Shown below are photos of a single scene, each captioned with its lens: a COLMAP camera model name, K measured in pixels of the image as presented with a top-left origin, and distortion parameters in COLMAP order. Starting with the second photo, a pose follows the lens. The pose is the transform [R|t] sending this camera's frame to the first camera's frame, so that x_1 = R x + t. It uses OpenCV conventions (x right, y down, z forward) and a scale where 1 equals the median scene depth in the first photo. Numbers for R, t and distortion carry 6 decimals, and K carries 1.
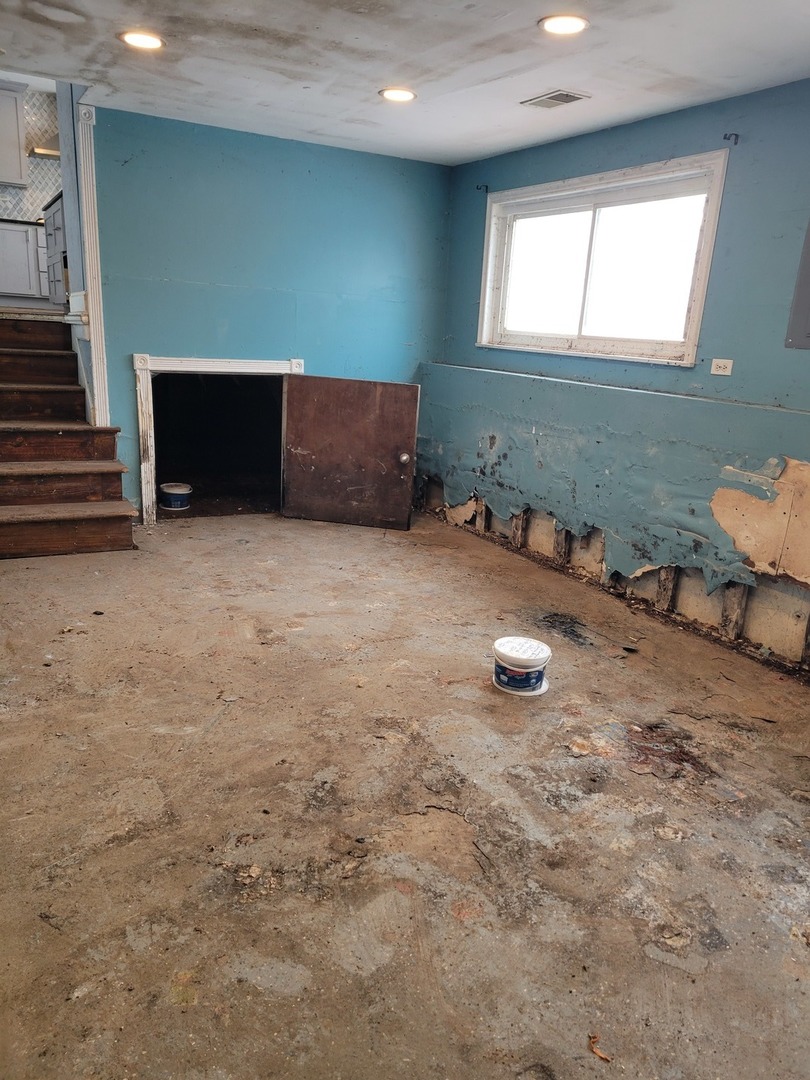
lens RADIAL K [[811.3, 0, 411.9], [0, 811.3, 538.3], [0, 0, 1]] dist [0.046435, -0.003458]
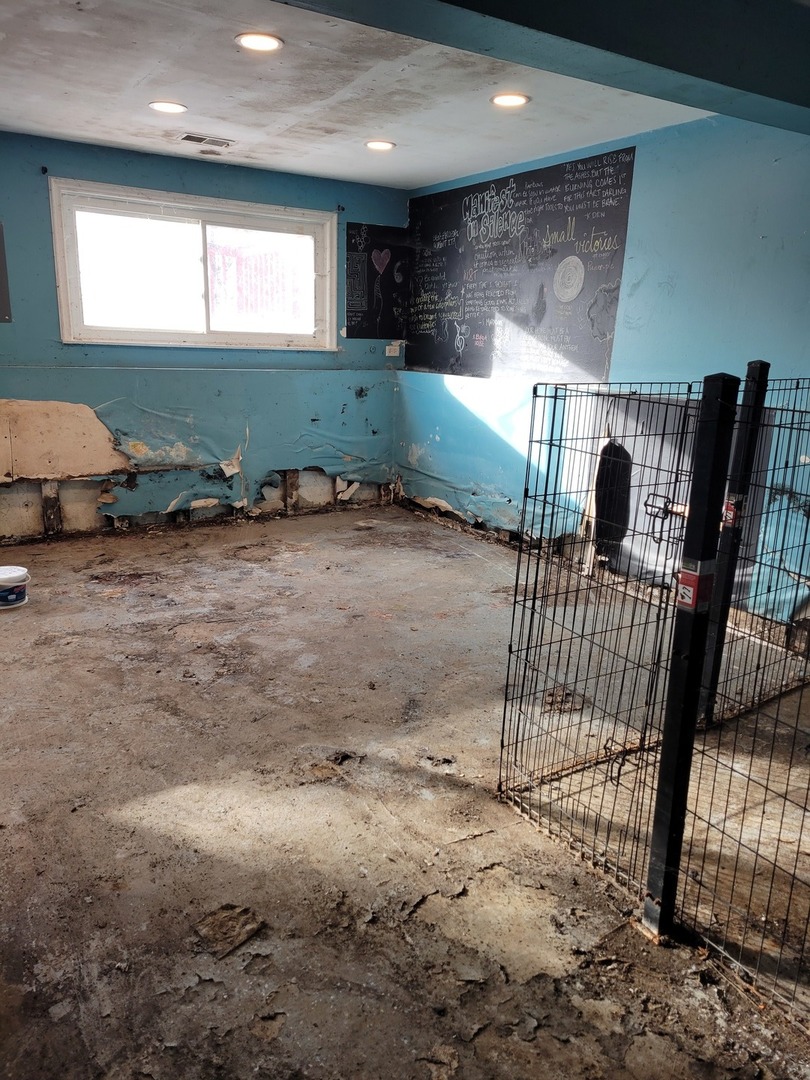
lens RADIAL K [[811.3, 0, 411.9], [0, 811.3, 538.3], [0, 0, 1]] dist [0.046435, -0.003458]
pose [[-0.063641, -0.296852, 0.952800, -1.448076], [0.218322, 0.927469, 0.303542, -0.211554], [-0.973799, 0.227335, 0.005784, 0.489578]]
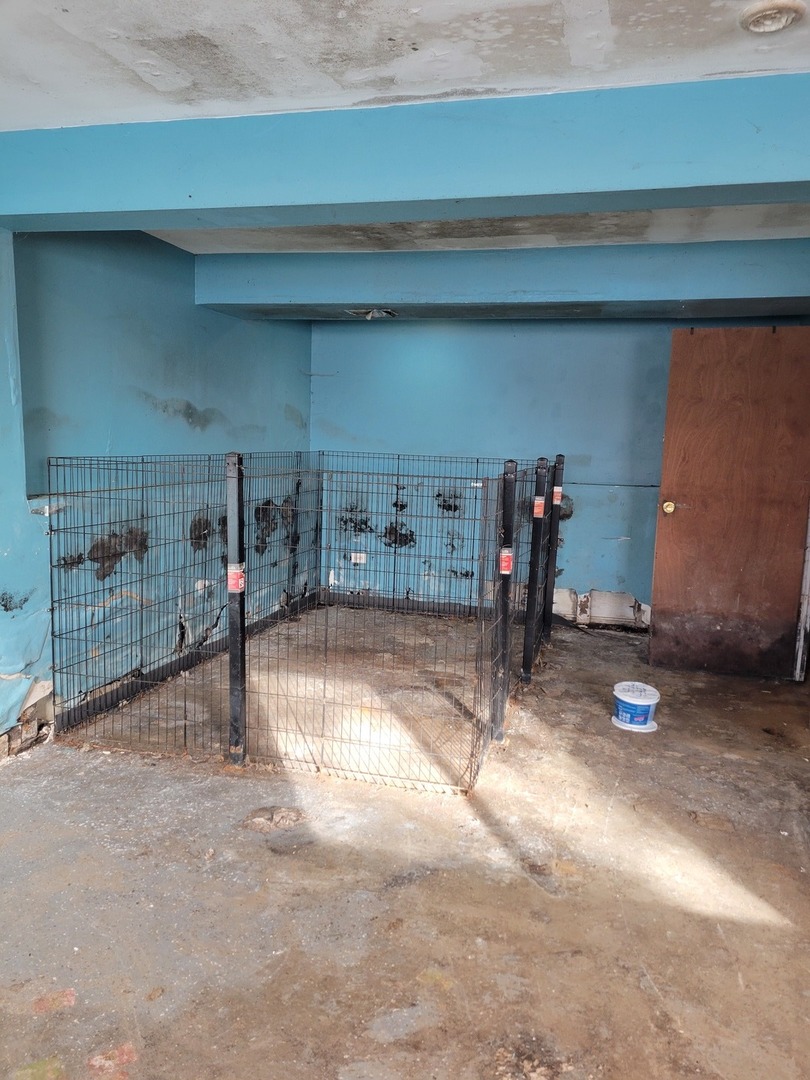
lens RADIAL K [[811.3, 0, 411.9], [0, 811.3, 538.3], [0, 0, 1]] dist [0.046435, -0.003458]
pose [[-0.684508, 0.015309, -0.728845, 0.463941], [-0.252143, 0.933103, 0.256404, -0.280518], [0.684012, 0.359283, -0.634856, 1.089523]]
